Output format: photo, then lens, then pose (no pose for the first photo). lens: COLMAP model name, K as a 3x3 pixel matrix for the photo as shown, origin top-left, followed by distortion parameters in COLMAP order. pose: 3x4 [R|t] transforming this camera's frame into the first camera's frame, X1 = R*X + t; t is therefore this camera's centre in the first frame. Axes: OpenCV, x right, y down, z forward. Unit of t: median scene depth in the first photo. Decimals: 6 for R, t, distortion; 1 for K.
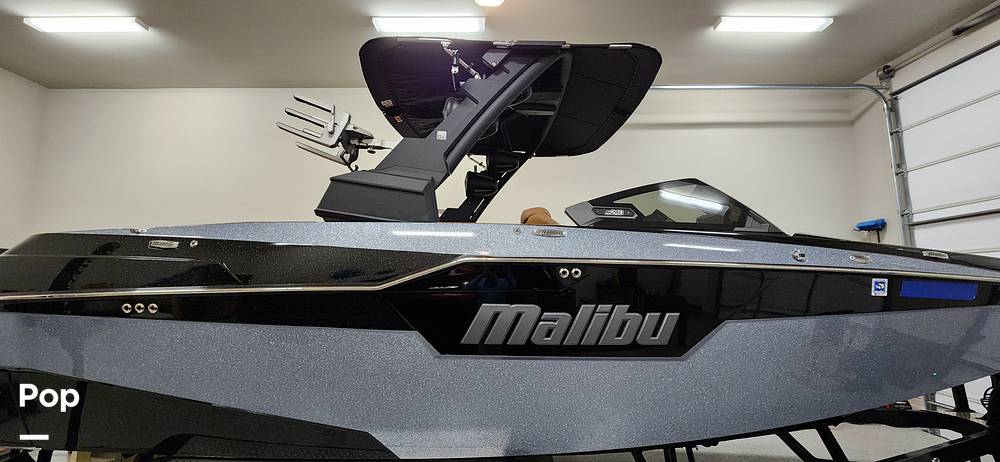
lens RADIAL K [[409.9, 0, 504.4], [0, 409.9, 235.6], [0, 0, 1]] dist [0.002693, -0.002503]
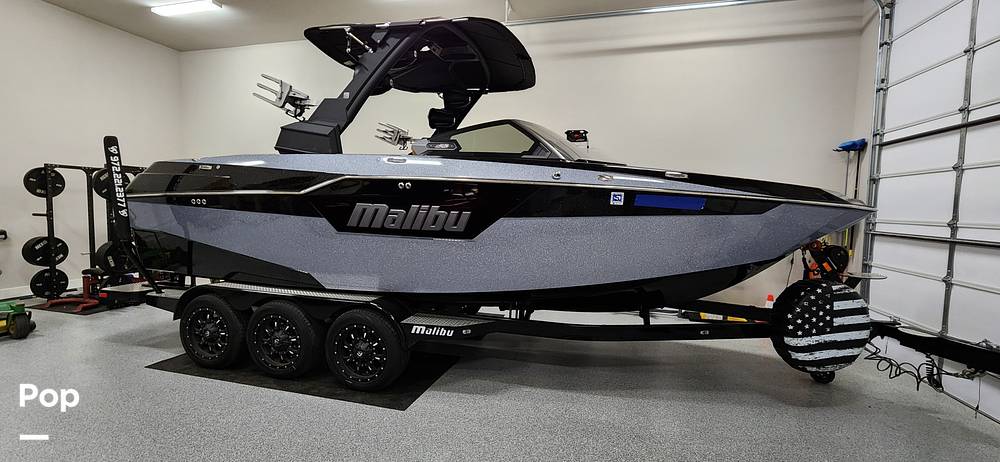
lens RADIAL K [[409.9, 0, 505.7], [0, 409.9, 235.0], [0, 0, 1]] dist [0.002693, -0.002503]
pose [[0.967968, 0.040896, -0.247722, 0.897430], [0.007429, 0.981548, 0.191071, -0.021338], [0.250965, -0.186791, 0.949803, -0.442649]]
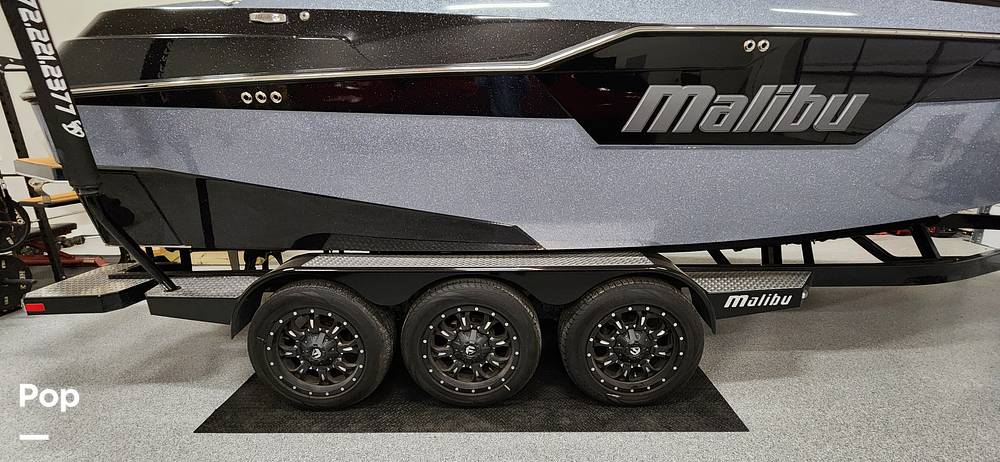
lens RADIAL K [[409.9, 0, 497.3], [0, 409.9, 236.0], [0, 0, 1]] dist [0.002693, -0.002503]
pose [[0.999874, -0.012759, -0.009466, -0.349207], [0.015391, 0.925724, 0.377886, 0.119054], [0.003942, -0.377984, 0.925804, 0.061721]]
